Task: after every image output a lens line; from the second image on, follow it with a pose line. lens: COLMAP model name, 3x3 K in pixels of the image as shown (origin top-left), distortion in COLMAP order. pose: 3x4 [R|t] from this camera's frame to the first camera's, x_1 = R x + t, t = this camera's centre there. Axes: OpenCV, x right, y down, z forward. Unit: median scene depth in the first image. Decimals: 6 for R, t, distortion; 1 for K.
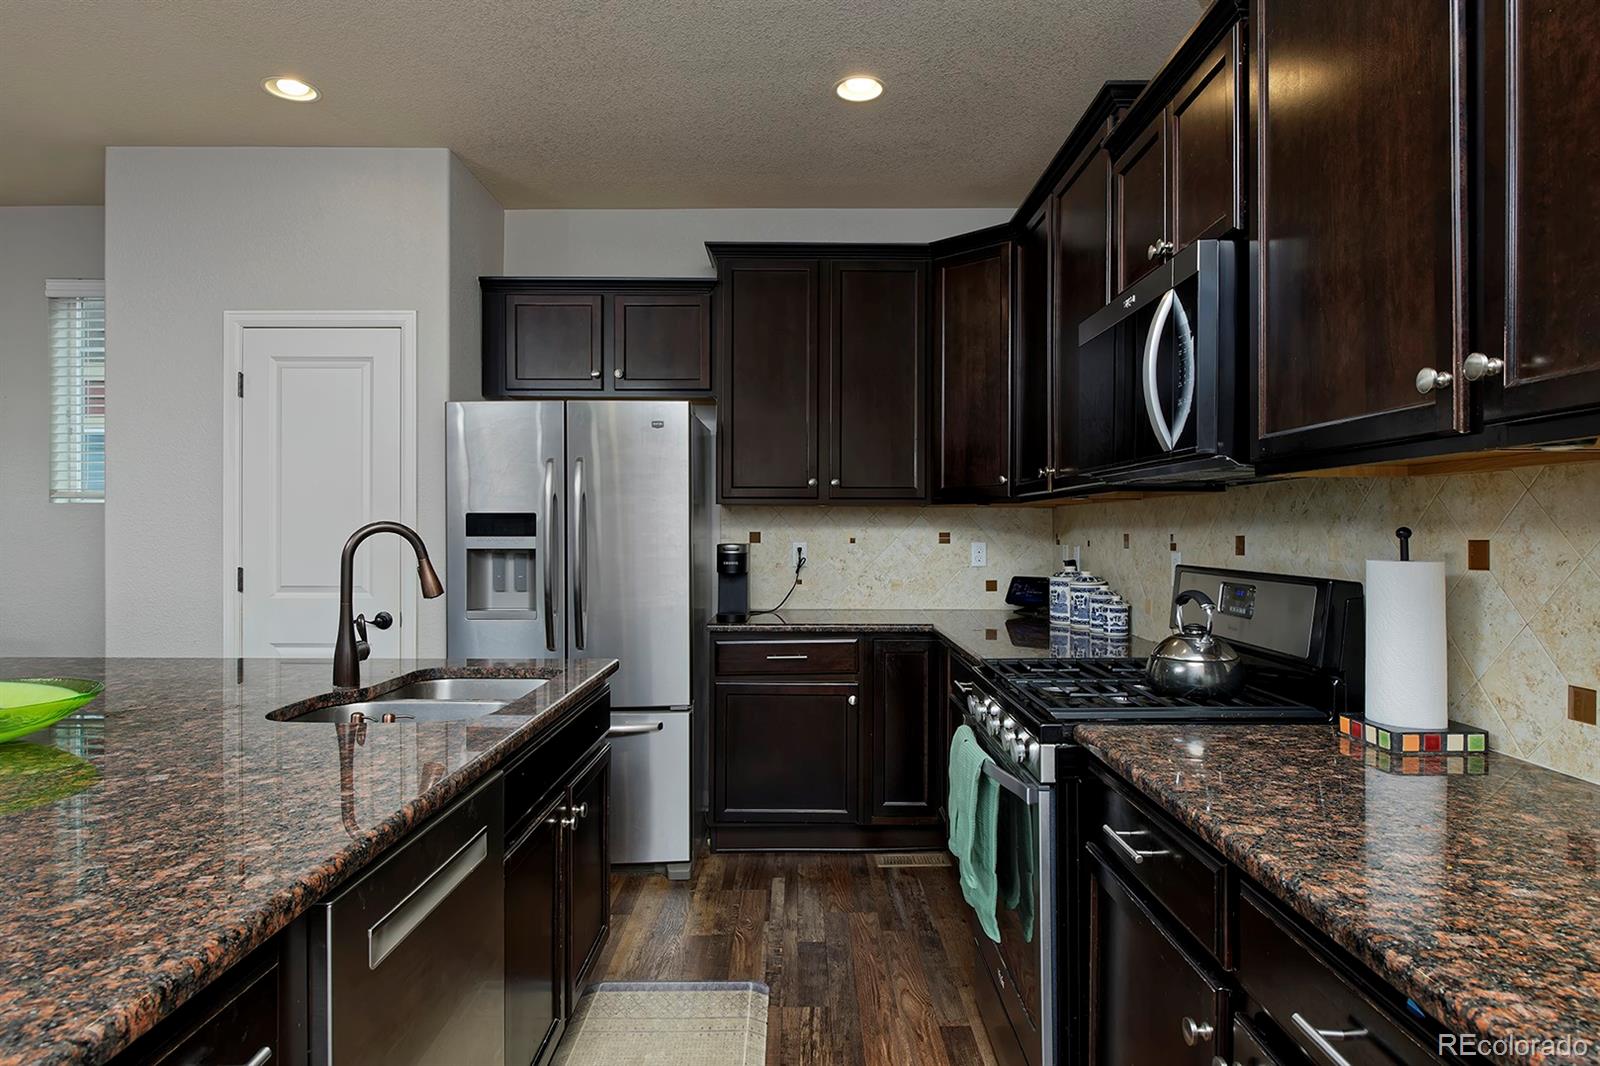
lens RADIAL K [[944.7, 0, 800.0], [0, 944.7, 533.0], [0, 0, 1]] dist [0.001557, -0.000456]
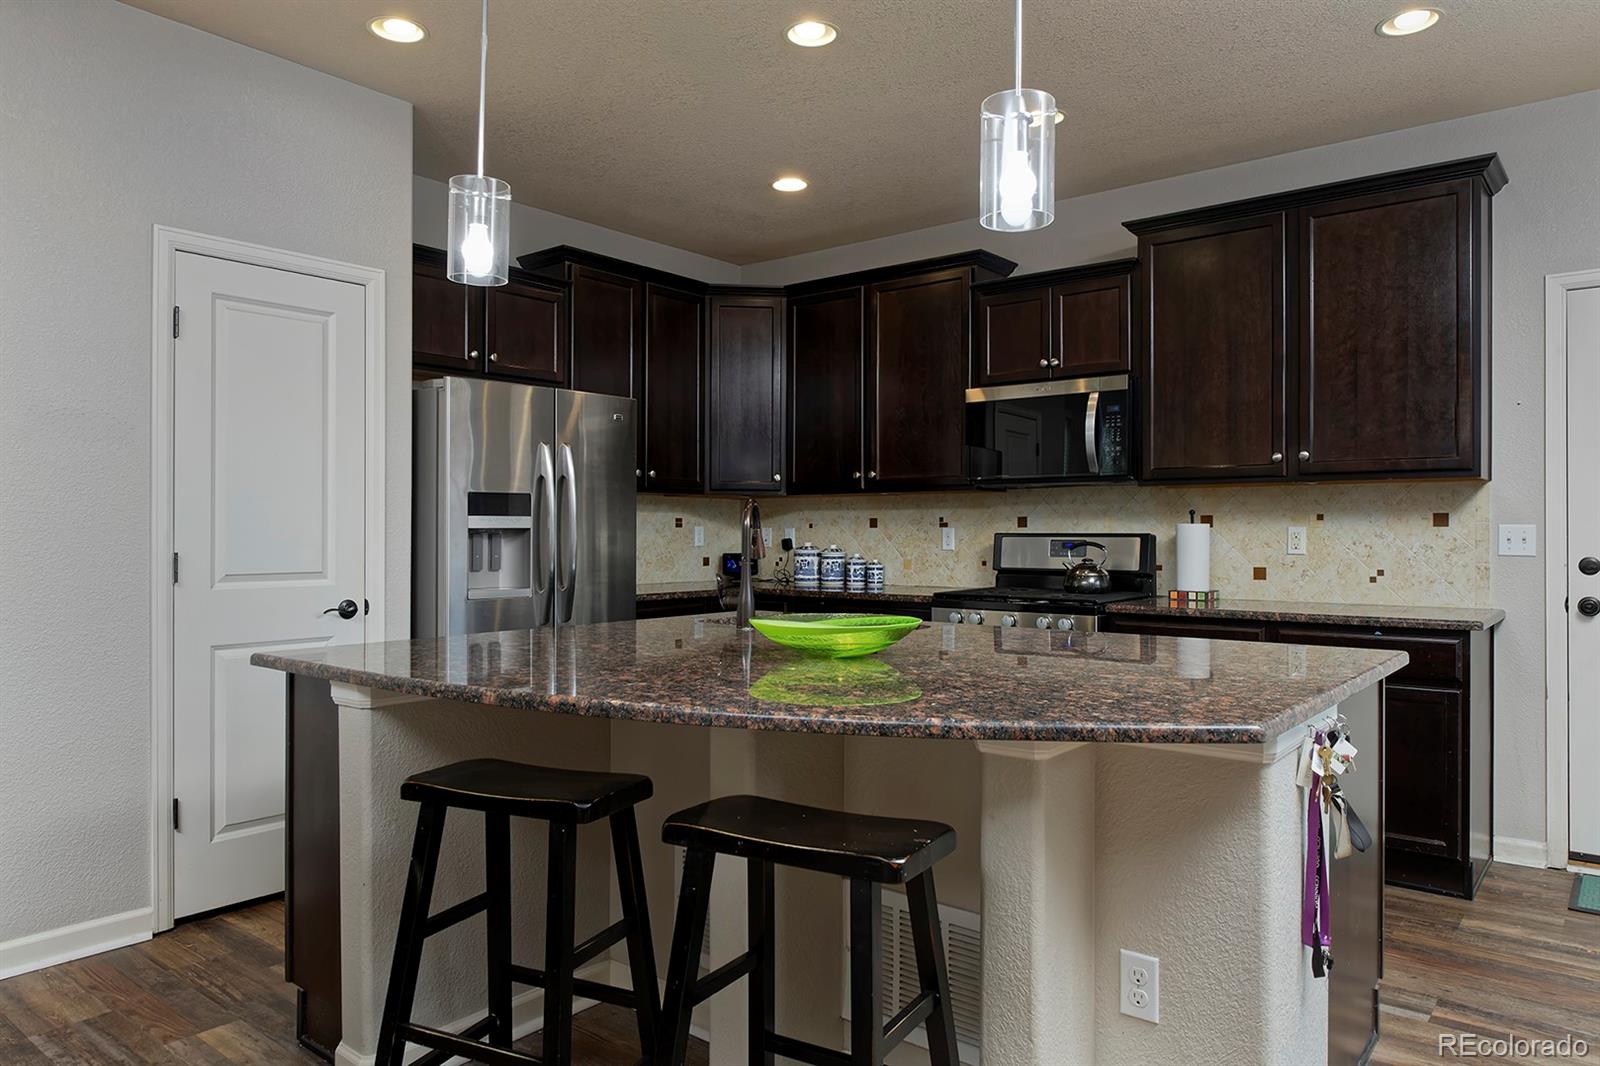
lens RADIAL K [[1068.9, 0, 803.4], [0, 1068.9, 537.5], [0, 0, 1]] dist [0.003796, 0.003381]
pose [[0.625592, -0.006700, 0.780121, -0.963128], [0.004014, 0.999978, 0.005370, 0.020652], [-0.780140, -0.000228, 0.625605, 0.029383]]
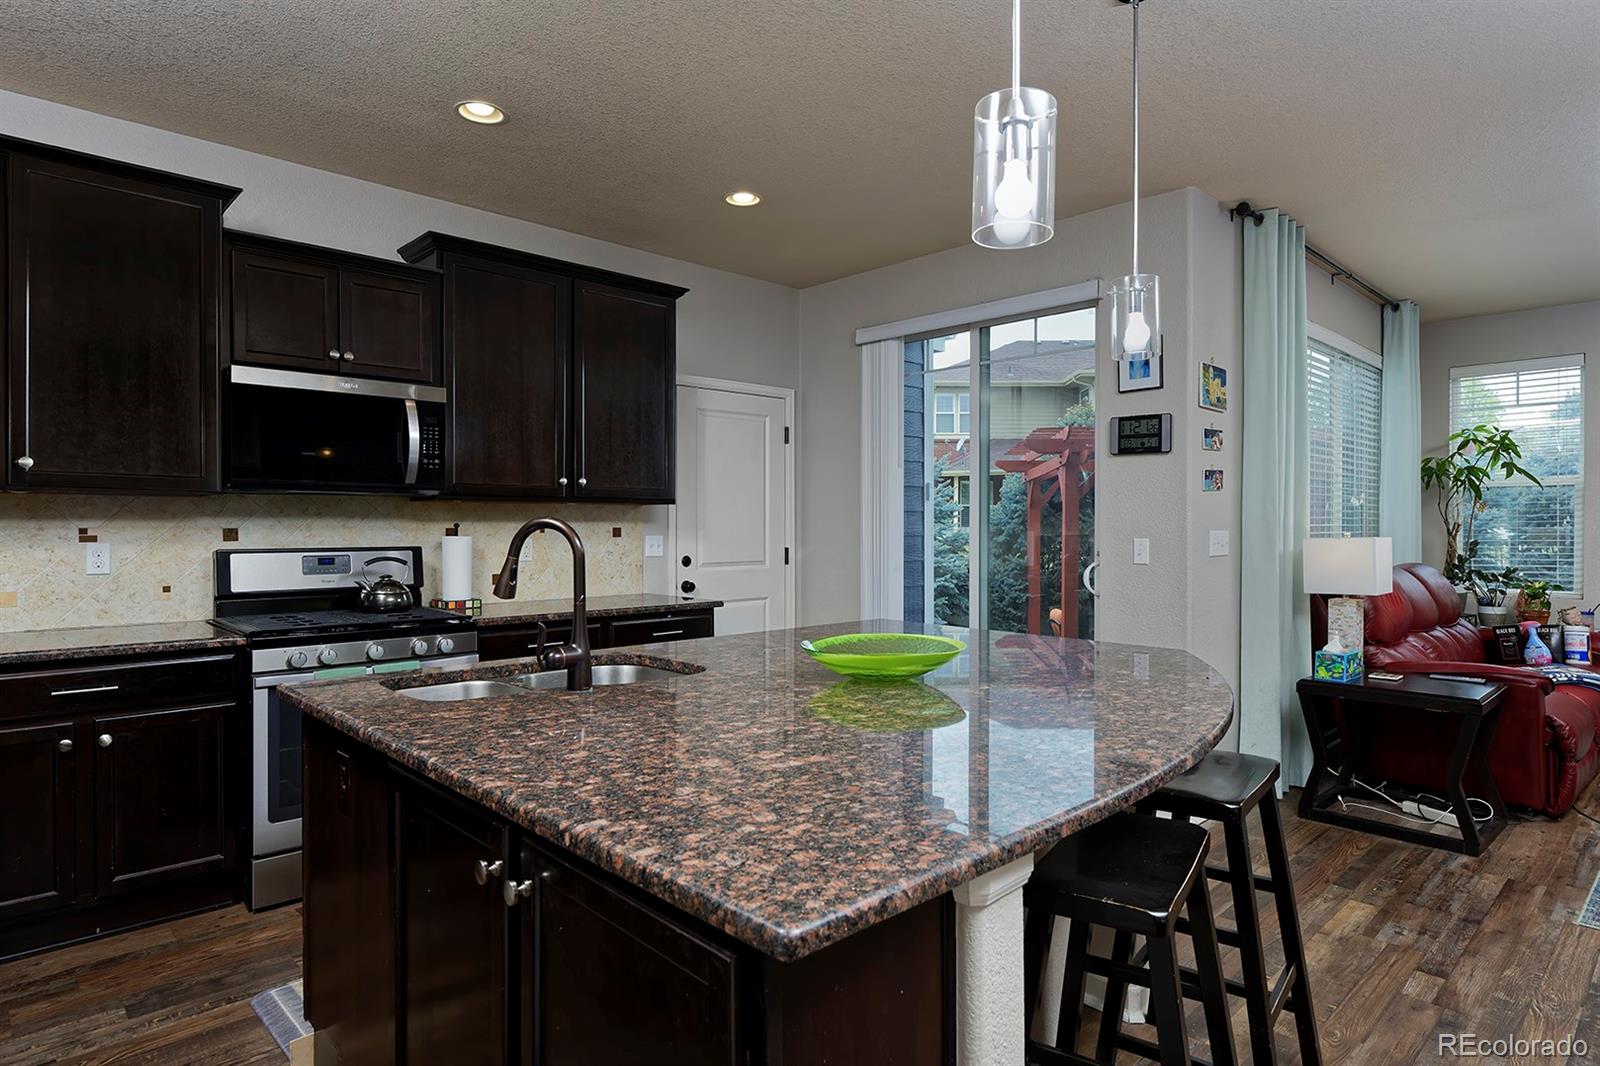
lens RADIAL K [[905.2, 0, 809.4], [0, 905.2, 528.7], [0, 0, 1]] dist [0.000890, -0.000688]
pose [[-0.695351, -0.006416, 0.718642, -0.811713], [0.000273, 0.999958, 0.009192, -0.006158], [-0.718670, 0.006588, -0.695320, 0.917201]]
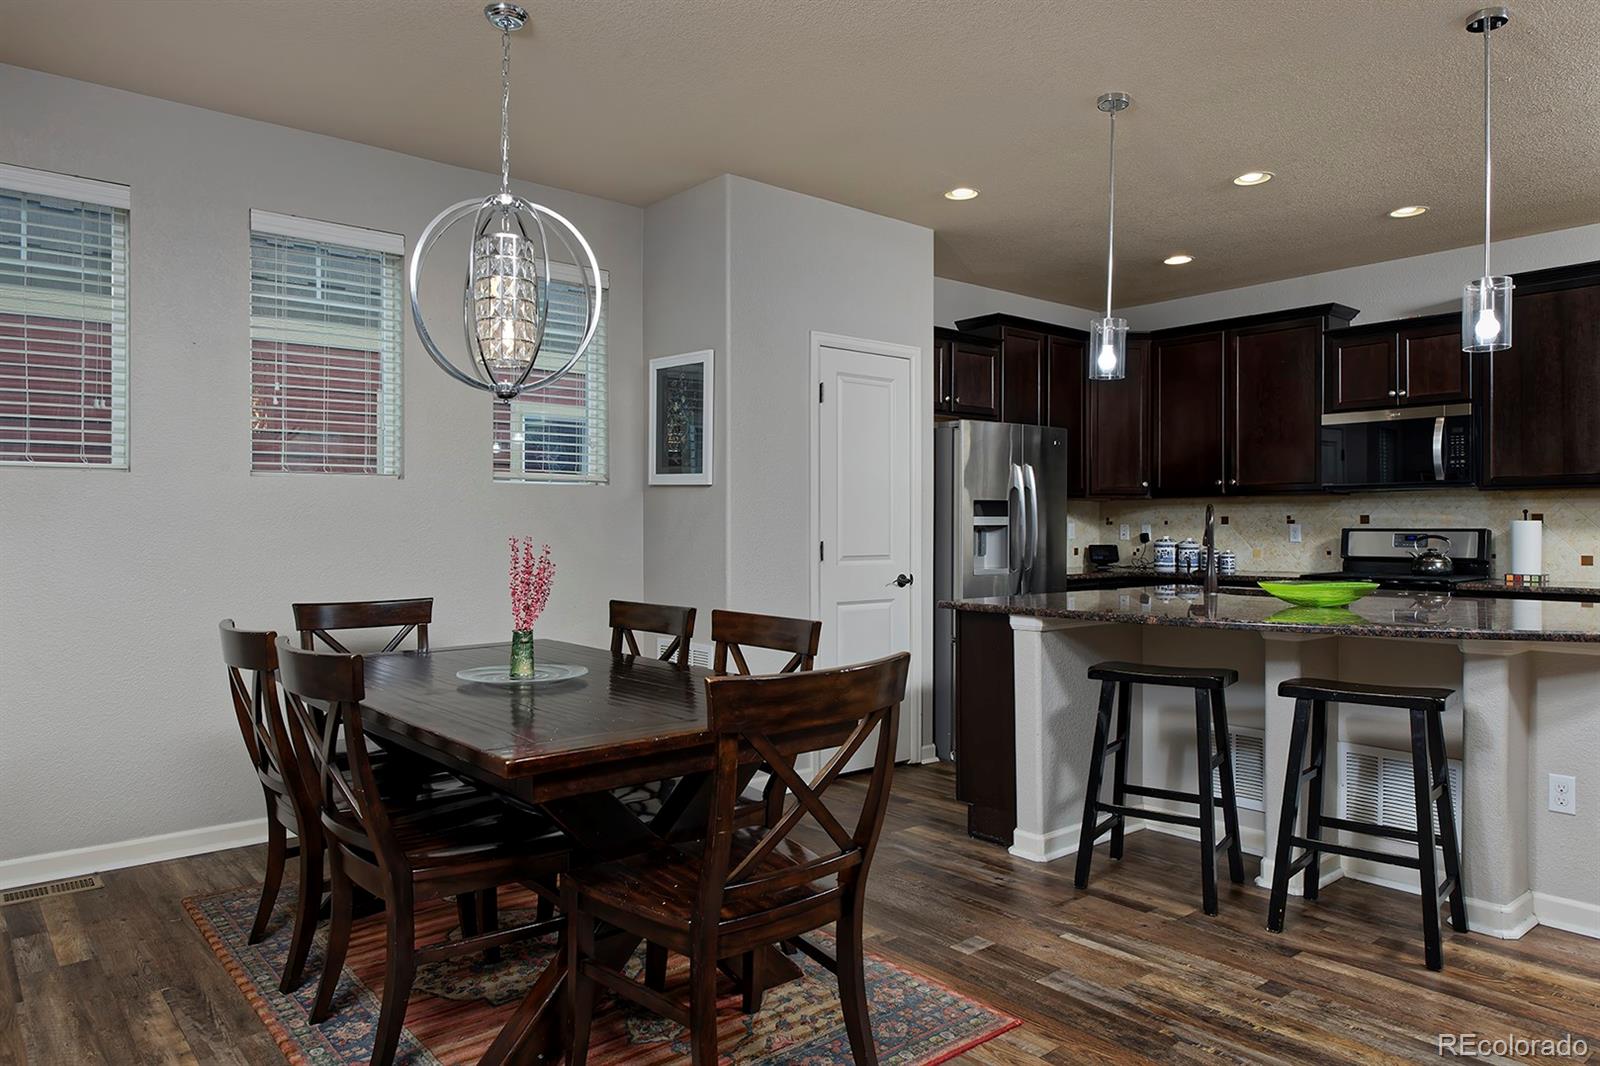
lens RADIAL K [[1068.9, 0, 803.4], [0, 1068.9, 537.5], [0, 0, 1]] dist [0.003796, 0.003381]
pose [[0.754895, -0.009155, 0.655781, -1.522411], [0.005079, 0.999954, 0.008113, 0.019696], [-0.655826, -0.002793, 0.754907, -0.032373]]
